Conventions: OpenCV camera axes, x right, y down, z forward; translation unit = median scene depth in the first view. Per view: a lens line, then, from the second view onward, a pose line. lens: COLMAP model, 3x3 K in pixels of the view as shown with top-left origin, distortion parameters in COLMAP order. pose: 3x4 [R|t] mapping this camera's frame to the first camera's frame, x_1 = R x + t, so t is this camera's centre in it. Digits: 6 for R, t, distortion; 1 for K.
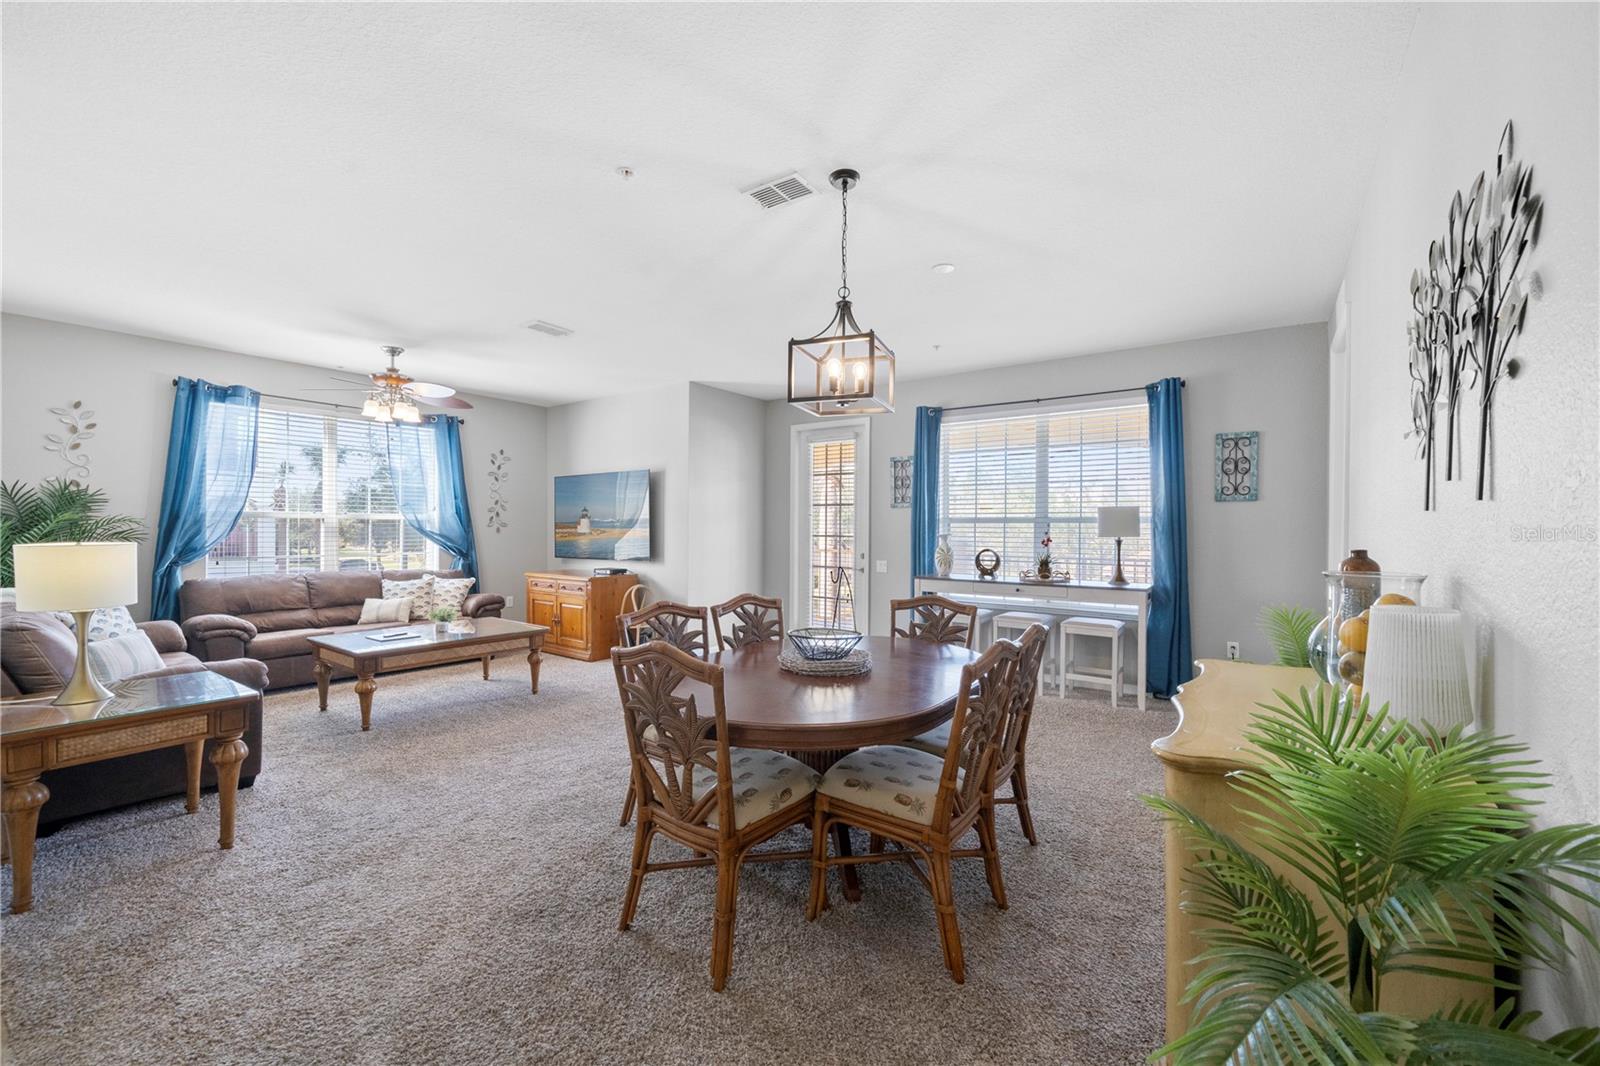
lens RADIAL K [[629.2, 0, 820.5], [0, 629.2, 533.3], [0, 0, 1]] dist [-0.007308, -0.000117]
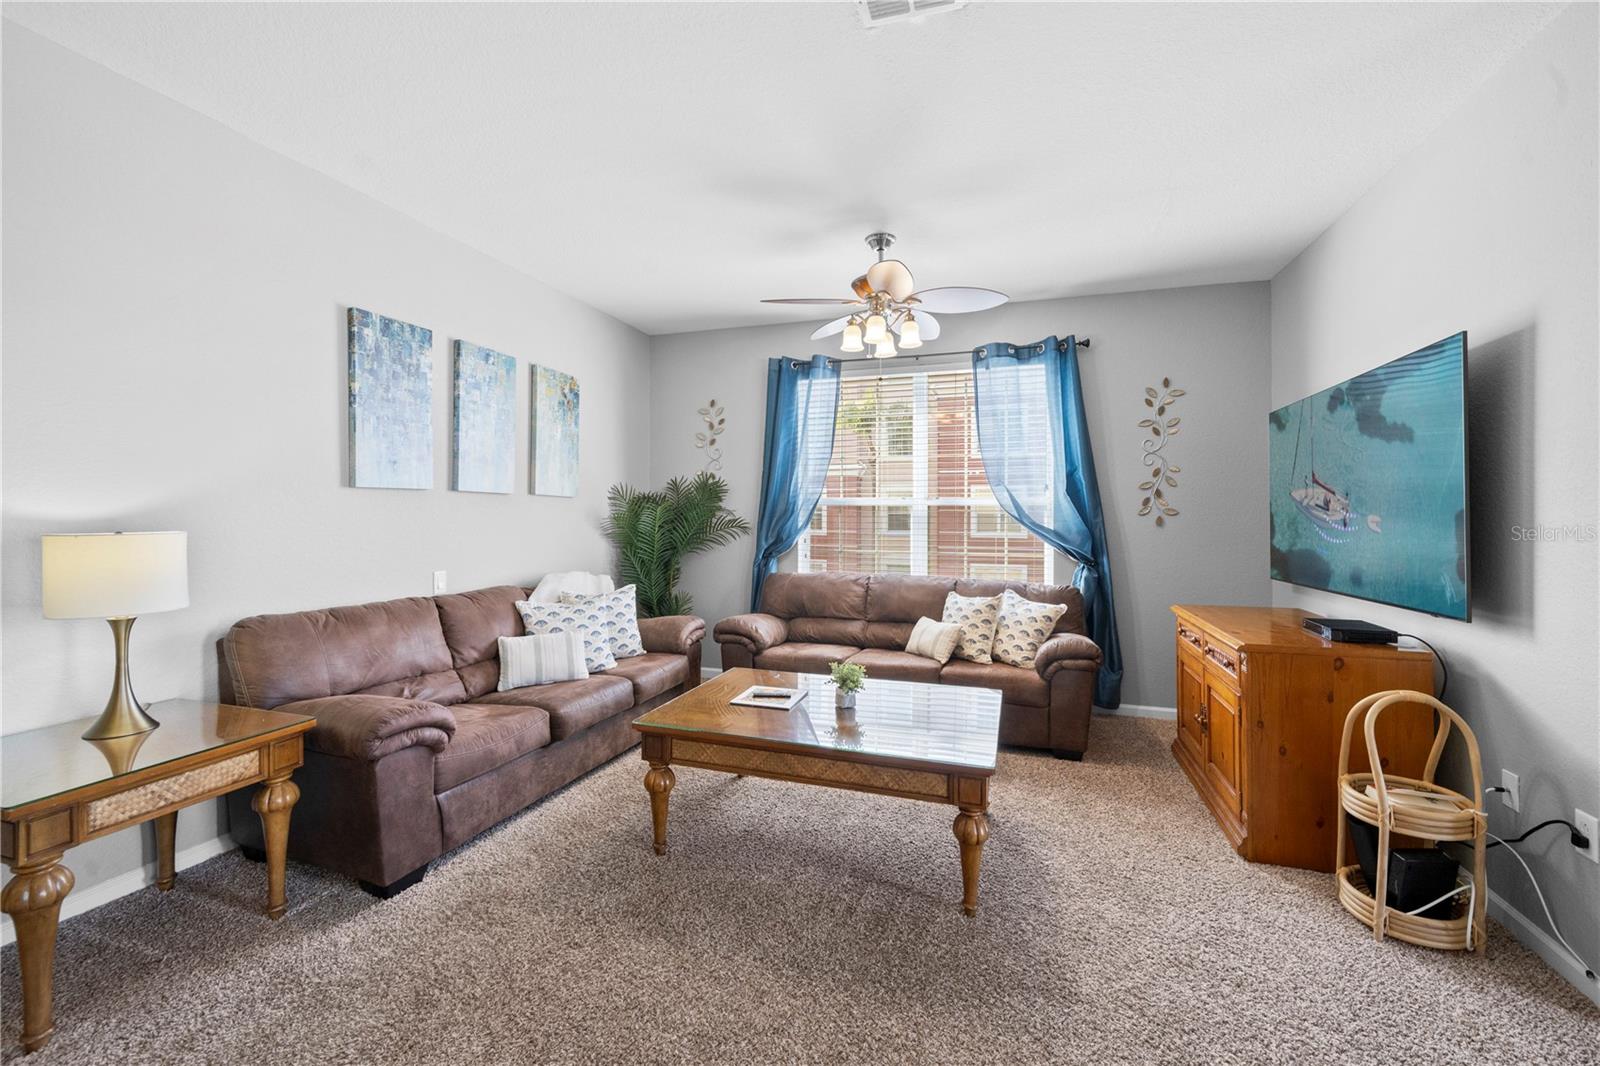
lens RADIAL K [[642.2, 0, 796.1], [0, 642.2, 511.8], [0, 0, 1]] dist [-0.002571, -0.000170]
pose [[0.281257, -0.010768, -0.959572, -0.068163], [-0.010501, 0.999843, -0.014298, -0.002948], [0.959575, 0.014098, 0.281100, 0.674377]]
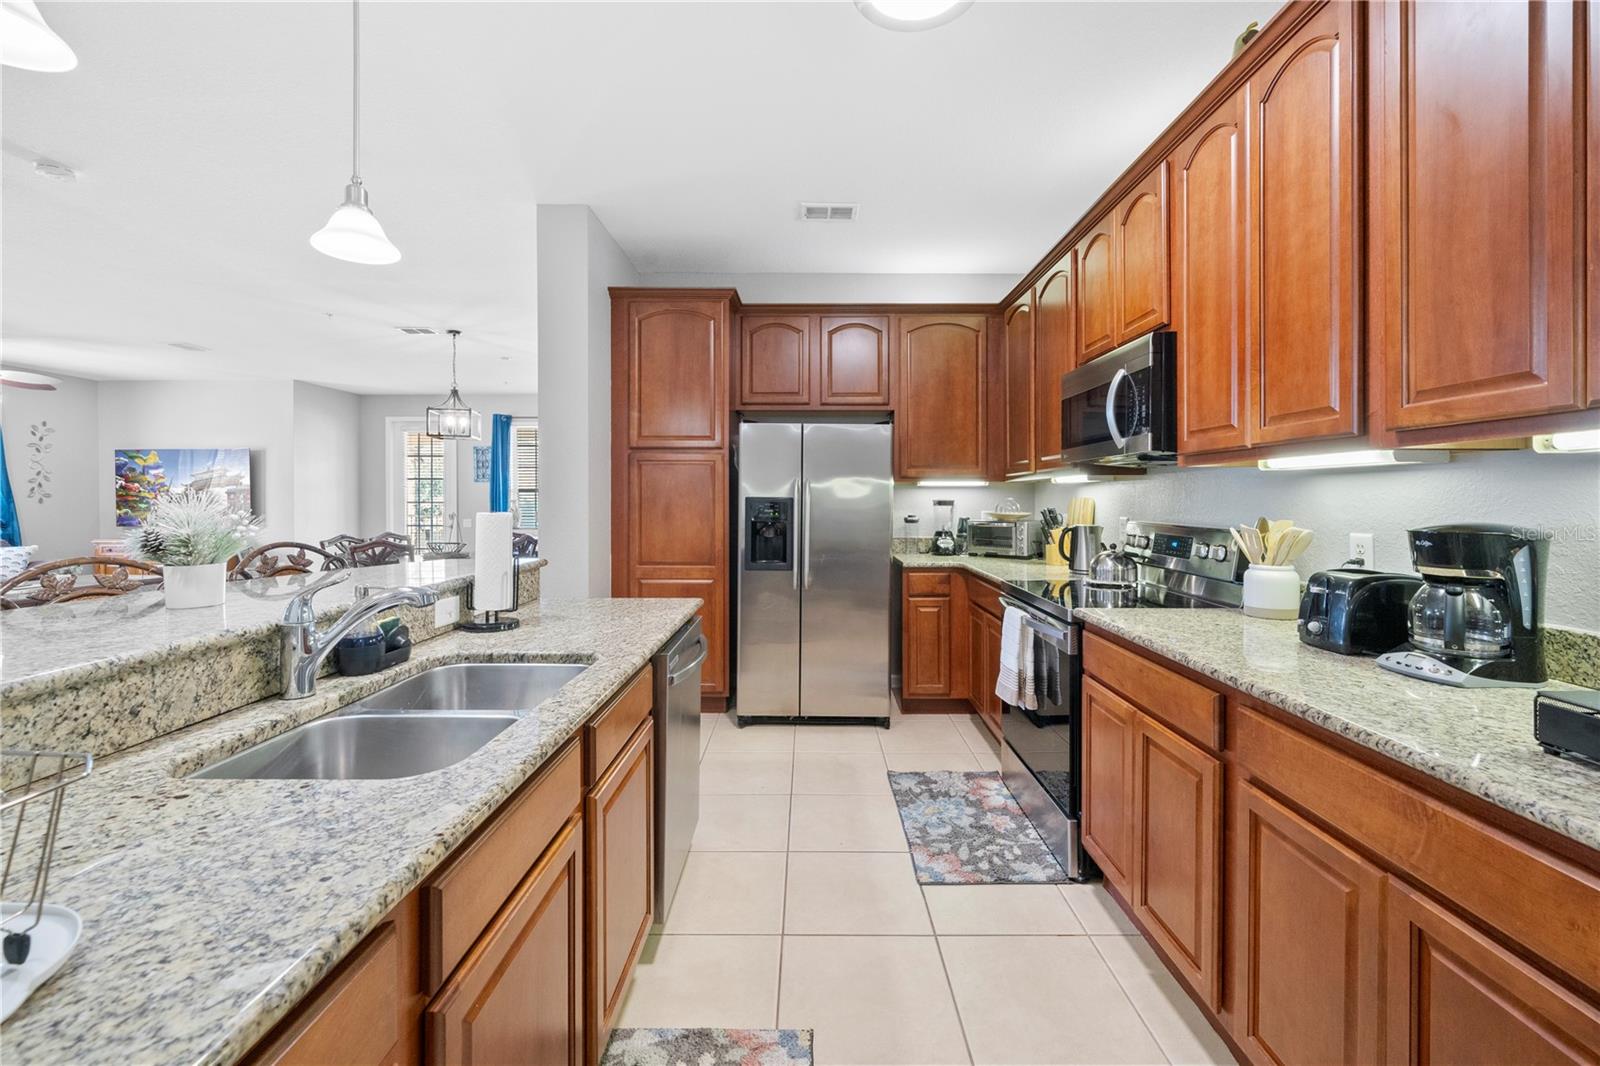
lens RADIAL K [[642.2, 0, 813.3], [0, 642.2, 498.8], [0, 0, 1]] dist [-0.002571, -0.000170]
pose [[0.819706, -0.008889, 0.572715, -0.104148], [0.012654, 0.999917, -0.002592, 0.013818], [-0.572644, 0.009372, 0.819750, -0.723635]]
